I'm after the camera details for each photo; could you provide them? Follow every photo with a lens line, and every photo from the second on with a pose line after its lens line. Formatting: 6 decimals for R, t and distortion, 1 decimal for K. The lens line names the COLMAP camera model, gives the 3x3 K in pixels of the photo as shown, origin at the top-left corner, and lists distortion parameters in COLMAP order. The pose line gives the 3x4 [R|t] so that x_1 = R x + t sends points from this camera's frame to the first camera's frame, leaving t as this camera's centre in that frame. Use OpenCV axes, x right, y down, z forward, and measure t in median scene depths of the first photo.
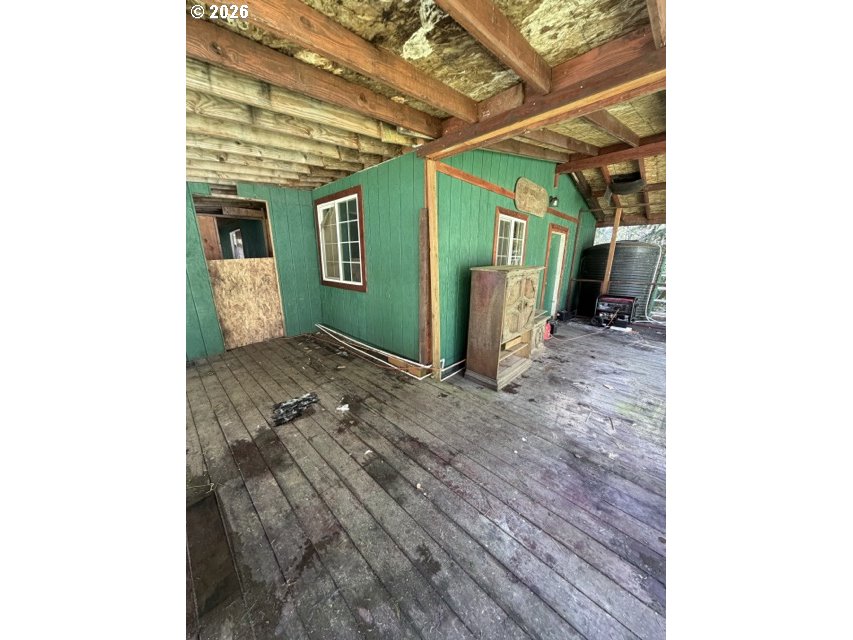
lens RADIAL K [[254.0, 0, 425.3], [0, 254.0, 317.7], [0, 0, 1]] dist [-0.000869, -0.000006]
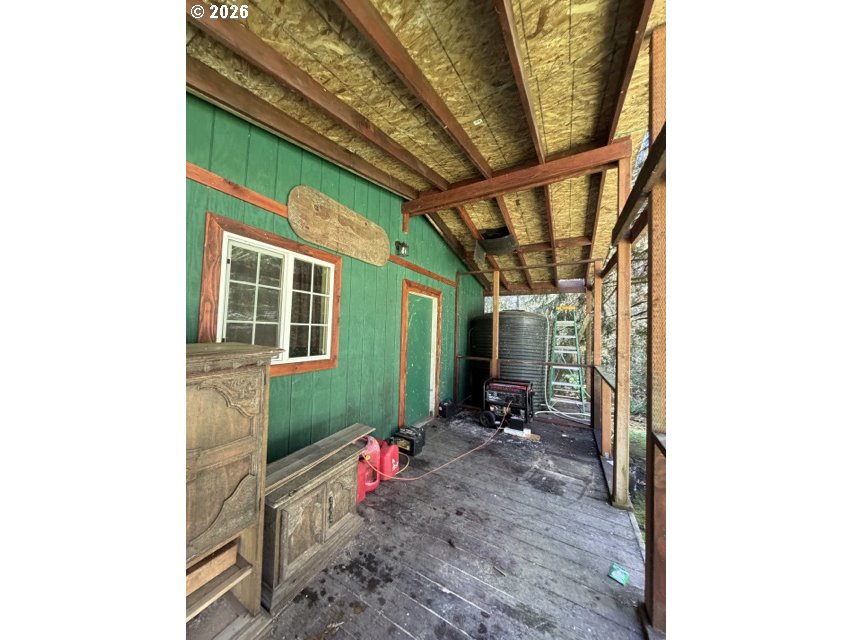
lens RADIAL K [[254.0, 0, 425.5], [0, 254.0, 317.8], [0, 0, 1]] dist [-0.000869, -0.000006]
pose [[0.966265, 0.026976, 0.256134, 0.406680], [0.042818, 0.963834, -0.263040, -0.095301], [-0.253966, 0.265134, 0.930164, 0.404126]]
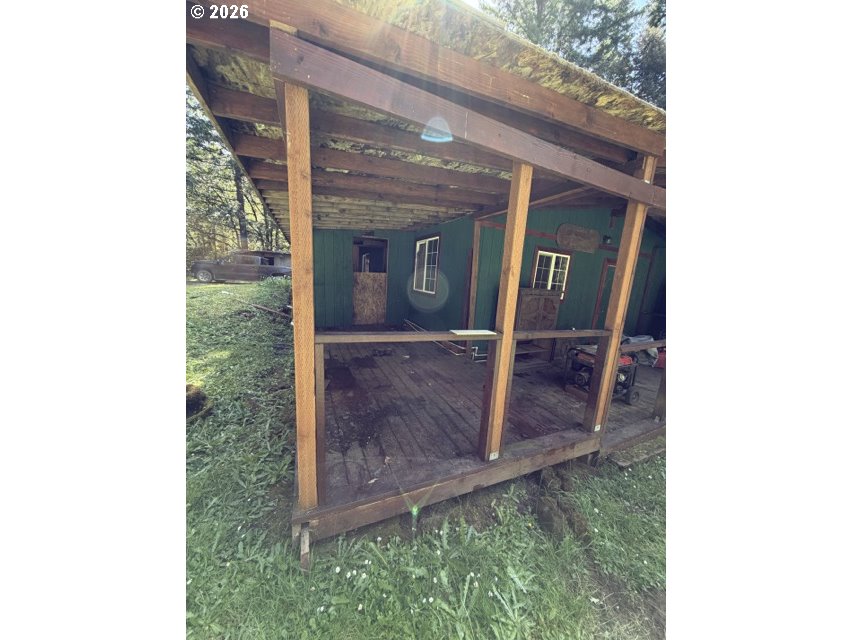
lens RADIAL K [[254.0, 0, 426.2], [0, 254.0, 318.2], [0, 0, 1]] dist [-0.000869, -0.000006]
pose [[0.928196, 0.121895, -0.351558, 0.196546], [-0.152114, 0.986567, -0.059548, 0.087226], [0.339577, 0.108749, 0.934270, -0.319837]]
